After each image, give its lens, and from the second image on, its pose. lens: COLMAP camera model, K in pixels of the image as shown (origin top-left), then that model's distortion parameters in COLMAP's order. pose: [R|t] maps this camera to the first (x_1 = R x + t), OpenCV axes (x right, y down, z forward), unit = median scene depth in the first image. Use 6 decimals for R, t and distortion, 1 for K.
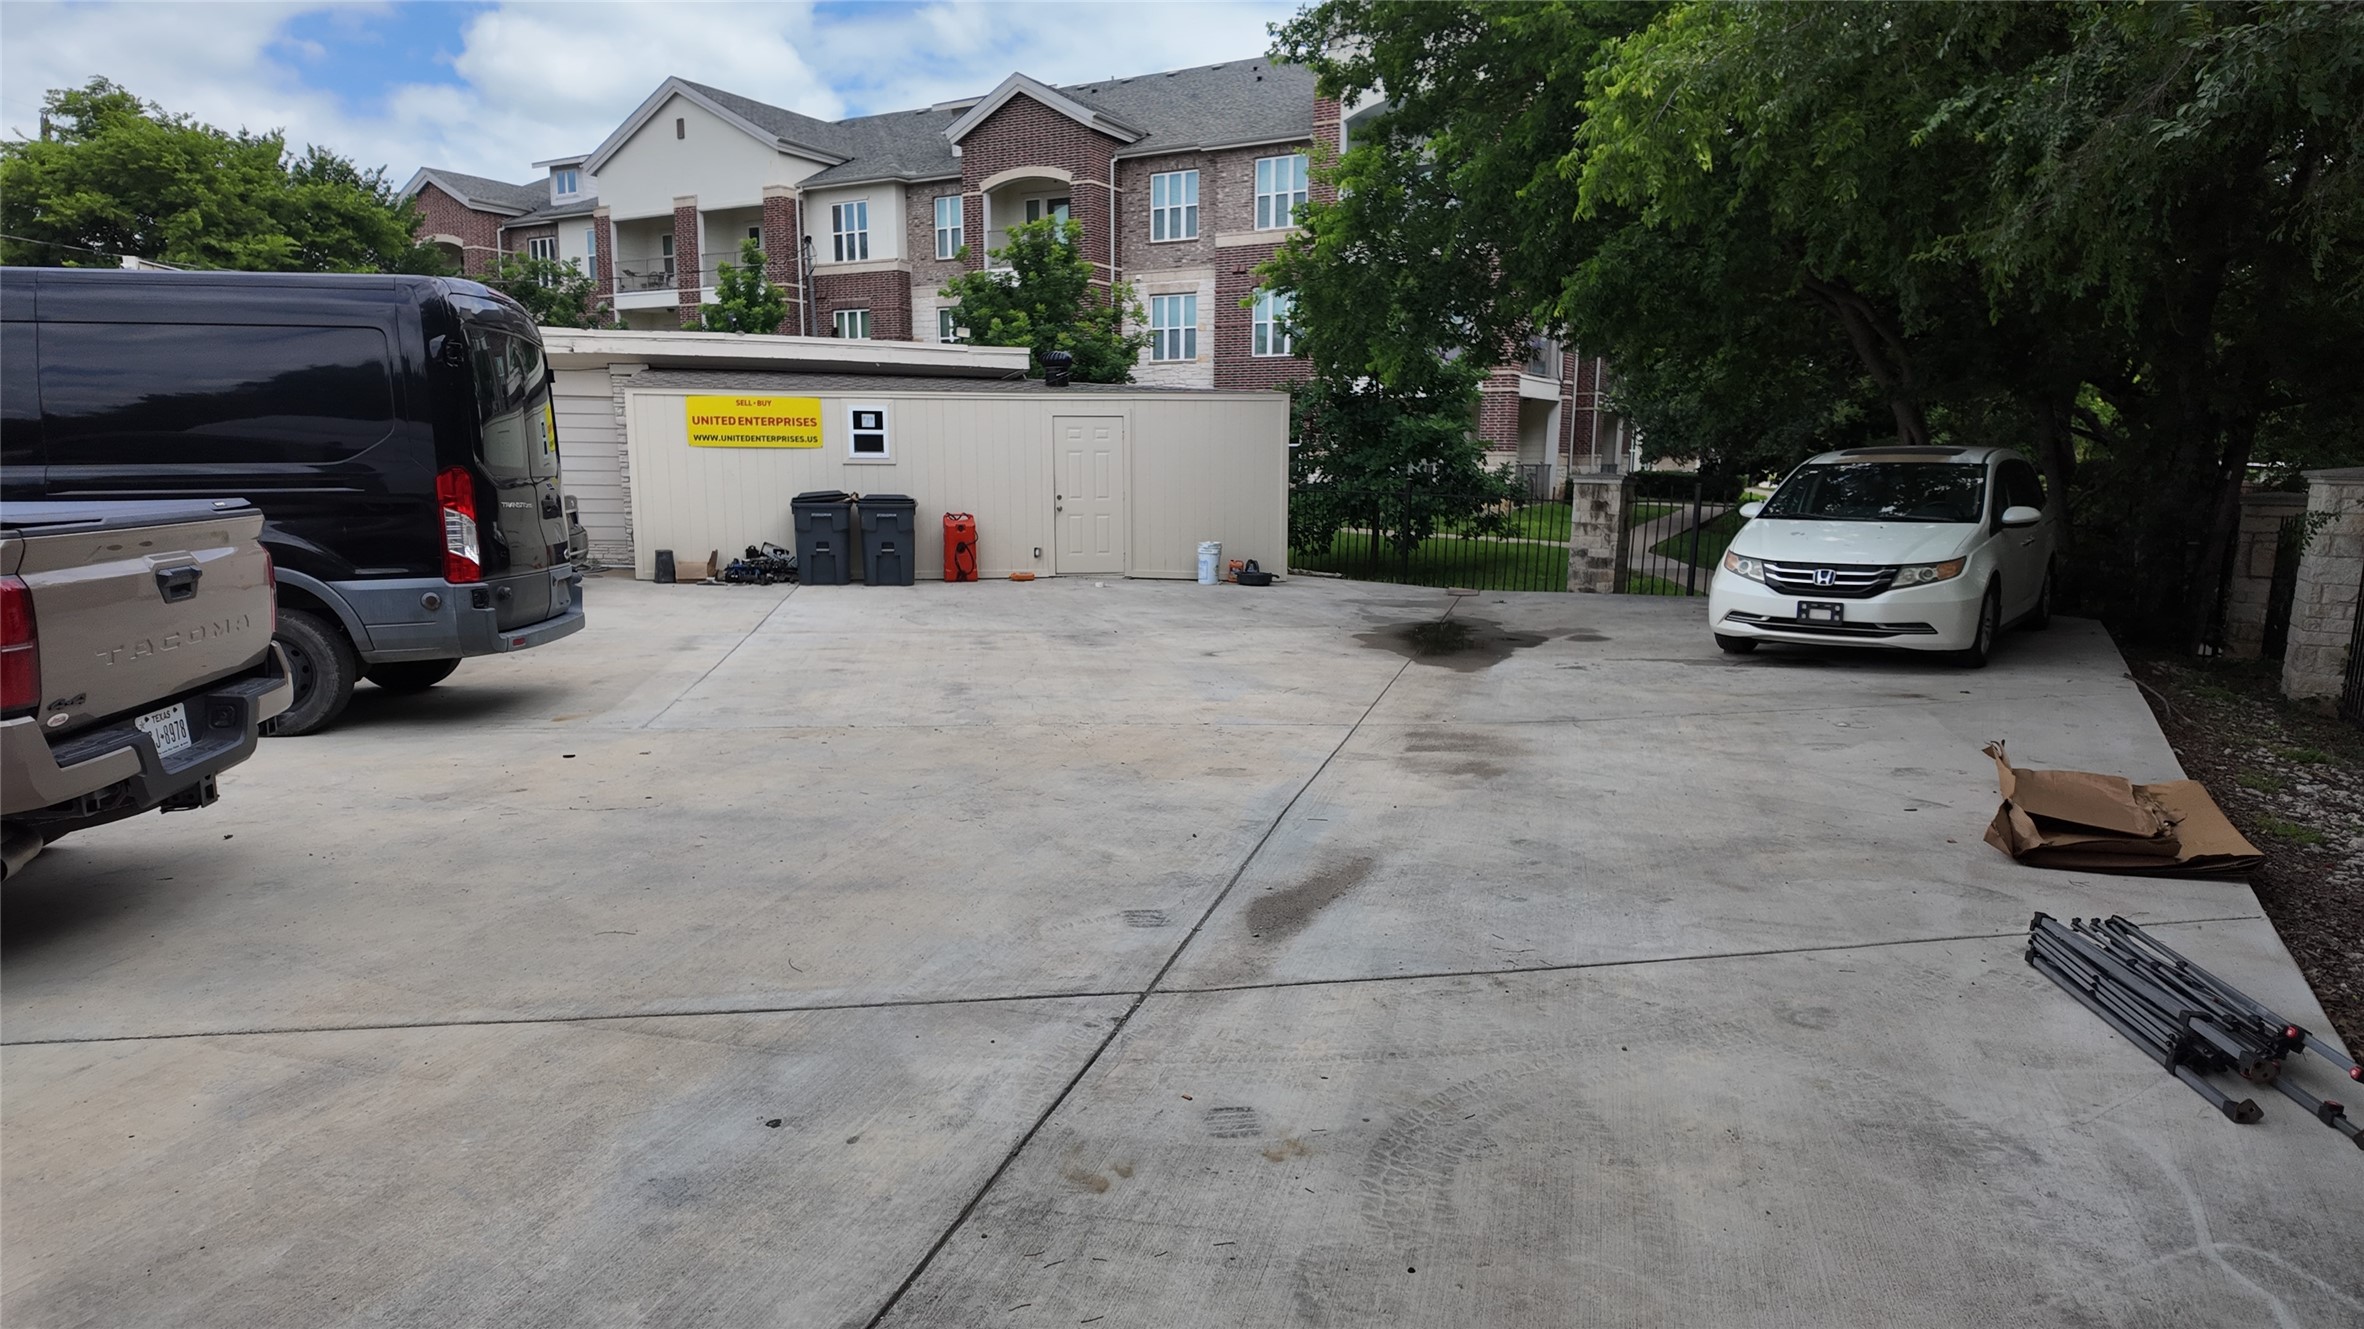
lens RADIAL K [[1386.2, 0, 1188.9], [0, 1386.2, 693.4], [0, 0, 1]] dist [0.067818, -0.061792]
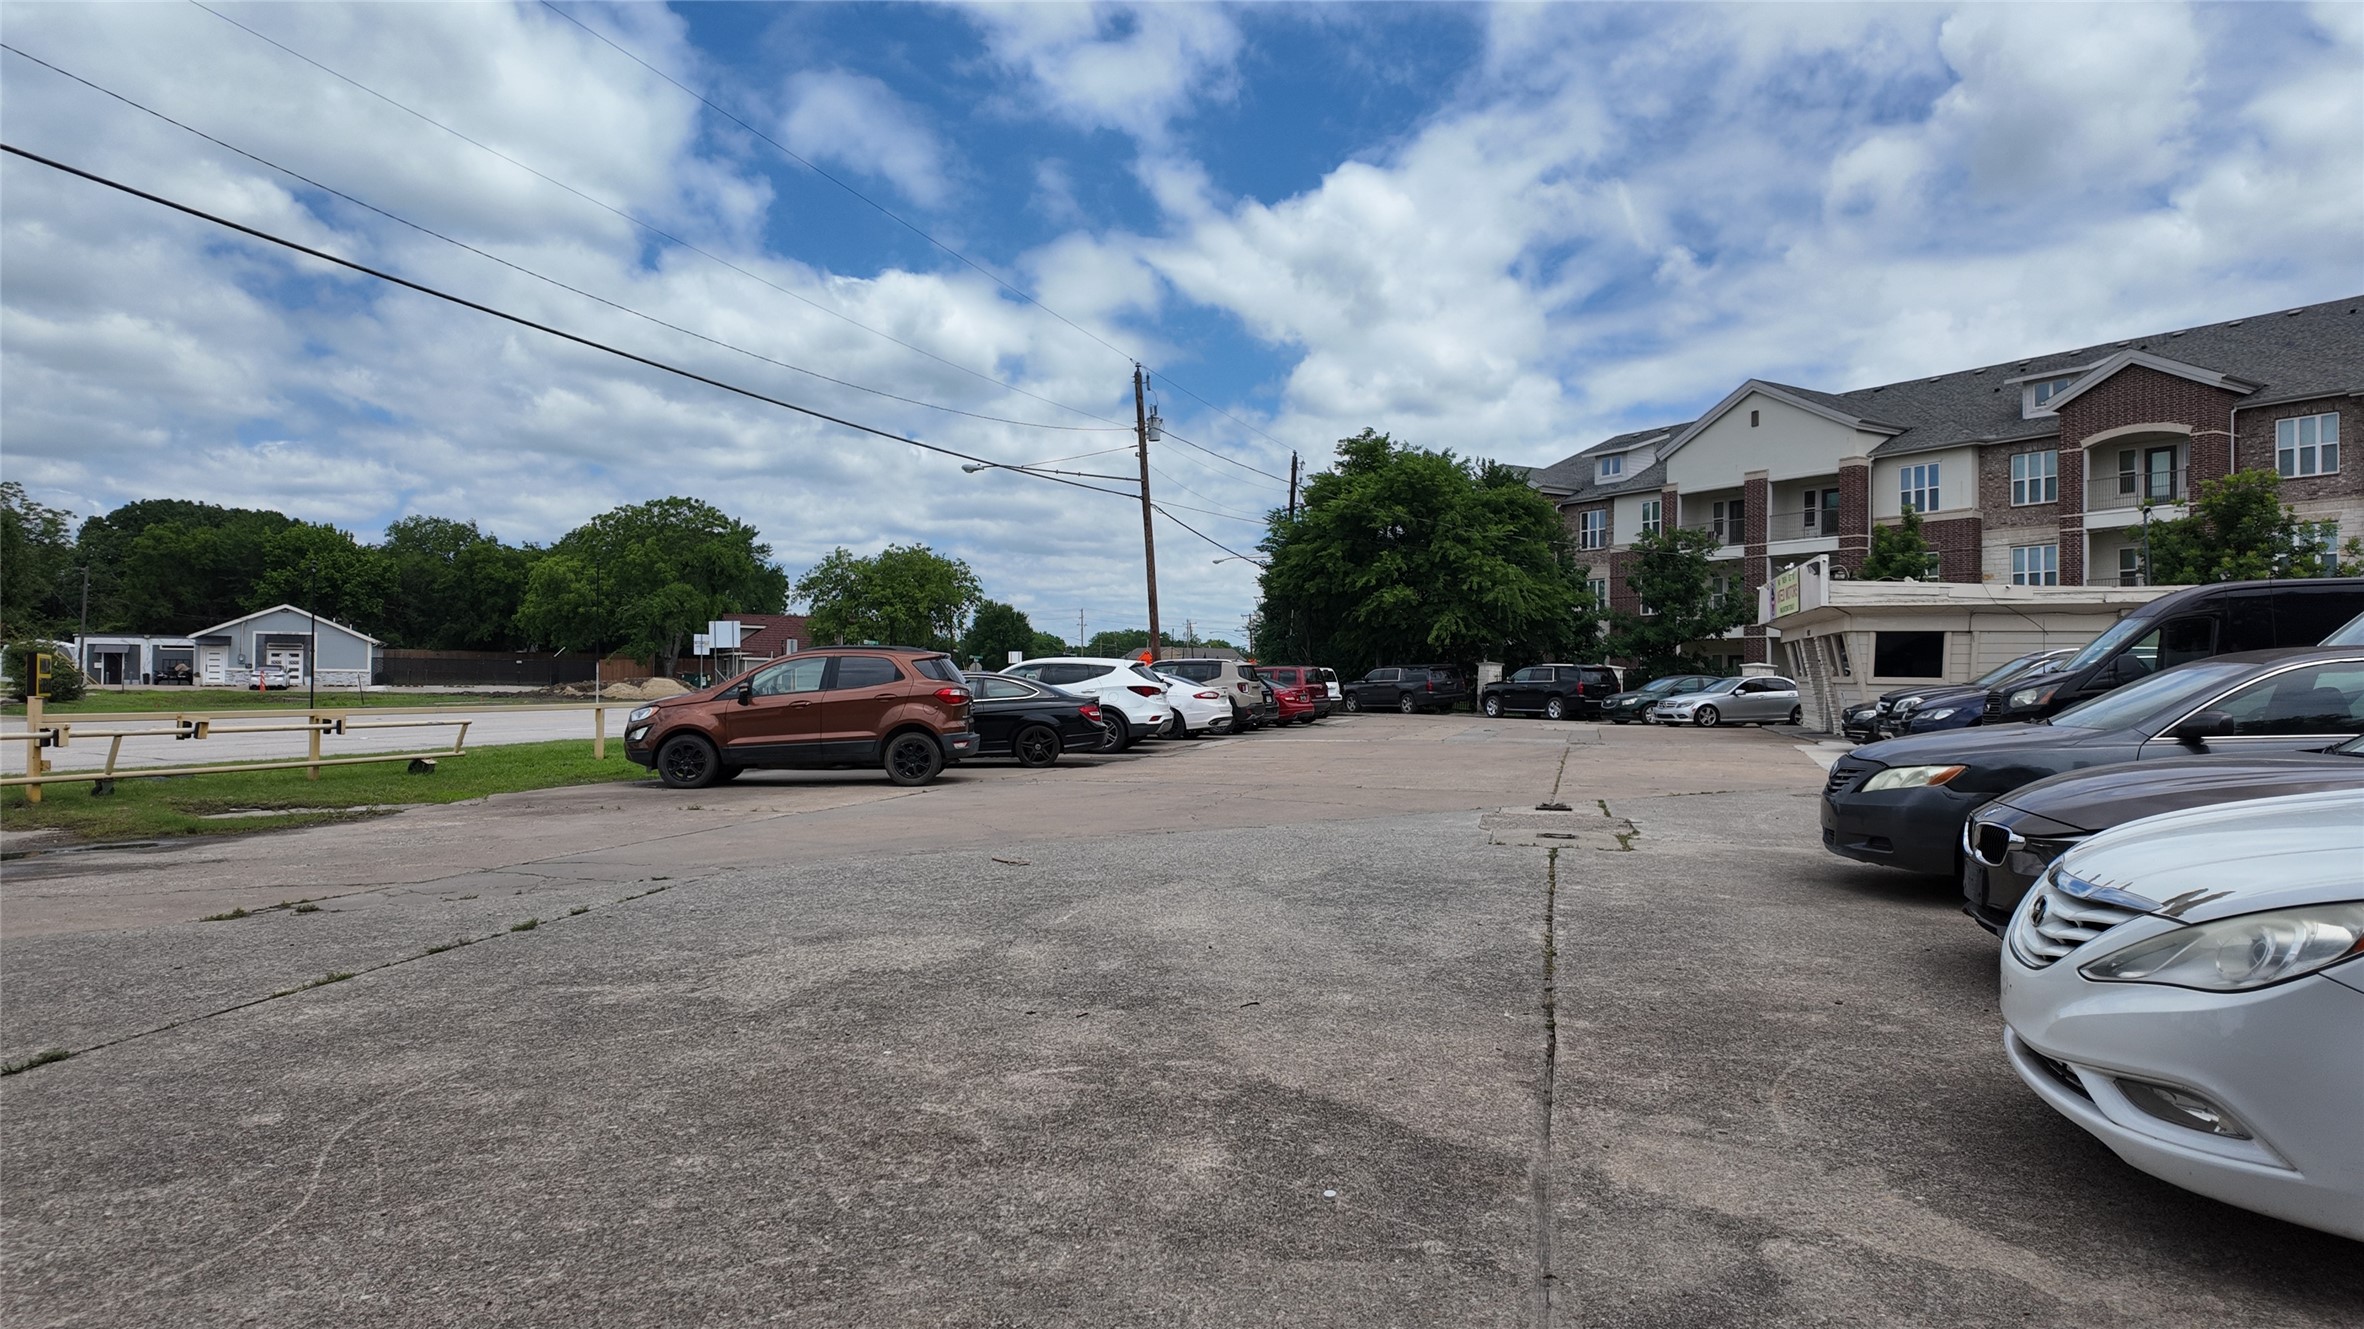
lens RADIAL K [[1386.2, 0, 1180.9], [0, 1386.2, 665.6], [0, 0, 1]] dist [0.067818, -0.061792]
pose [[0.888620, -0.009659, -0.458543, -0.262495], [-0.075472, 0.983070, -0.166967, 0.061076], [0.452393, 0.182978, 0.872846, -0.292573]]
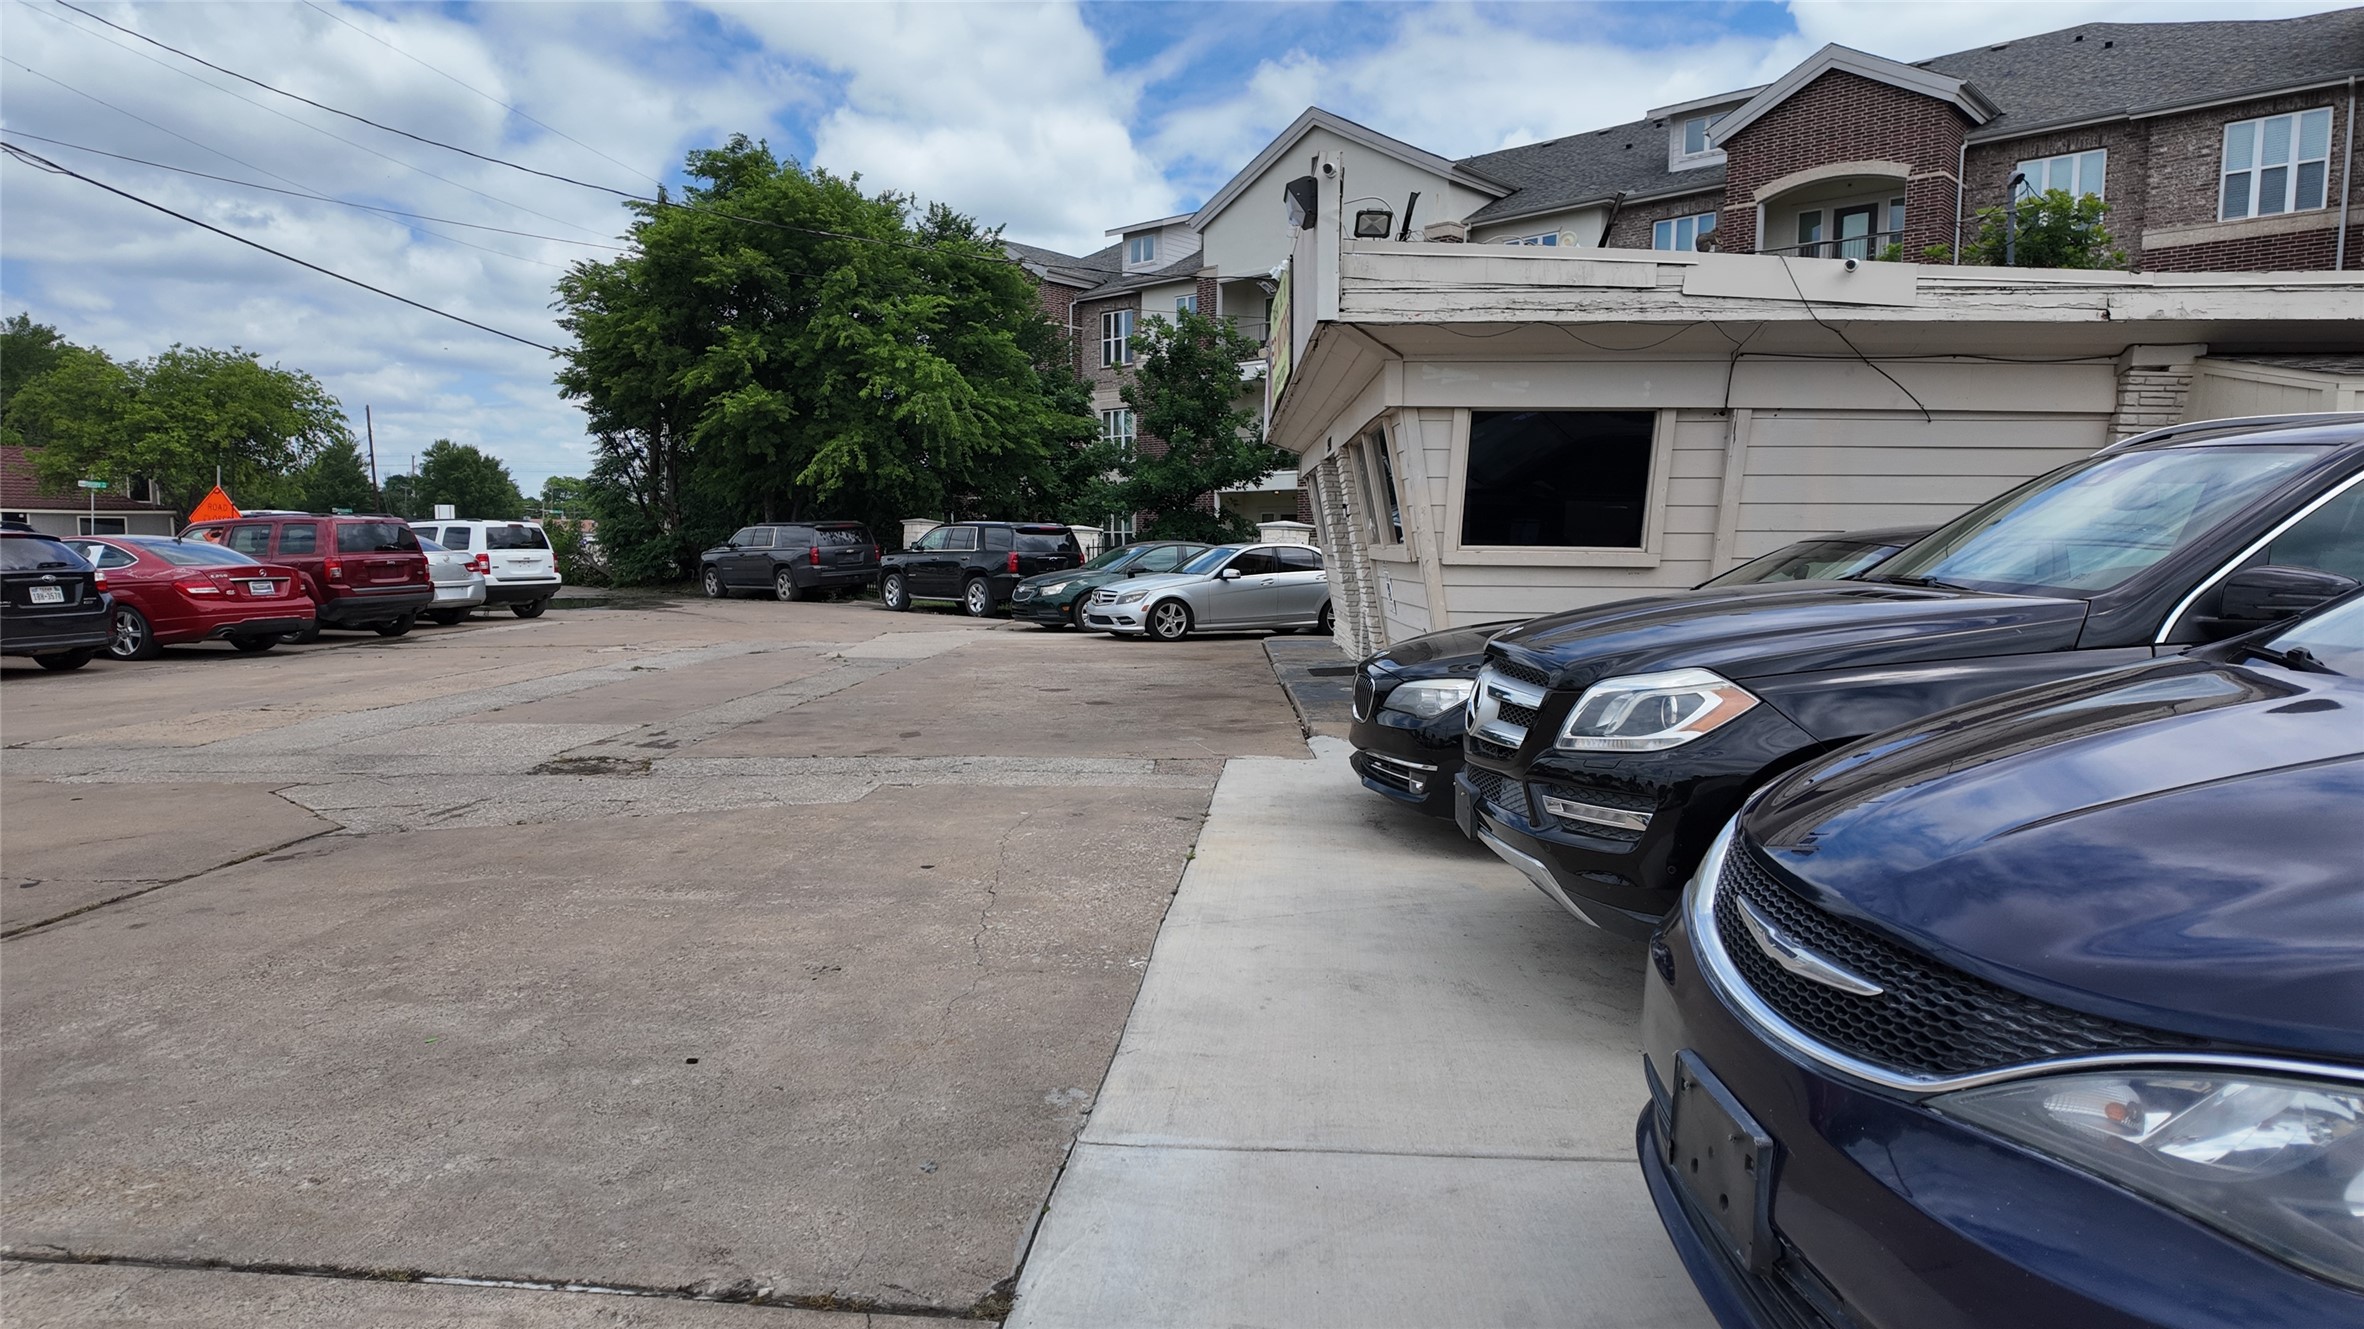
lens RADIAL K [[1386.2, 0, 1188.0], [0, 1386.2, 678.8], [0, 0, 1]] dist [0.067818, -0.061792]
pose [[0.977419, 0.018704, -0.210479, -0.271416], [-0.035551, 0.996432, -0.076548, -0.026010], [0.208297, 0.082302, 0.974597, 0.192423]]
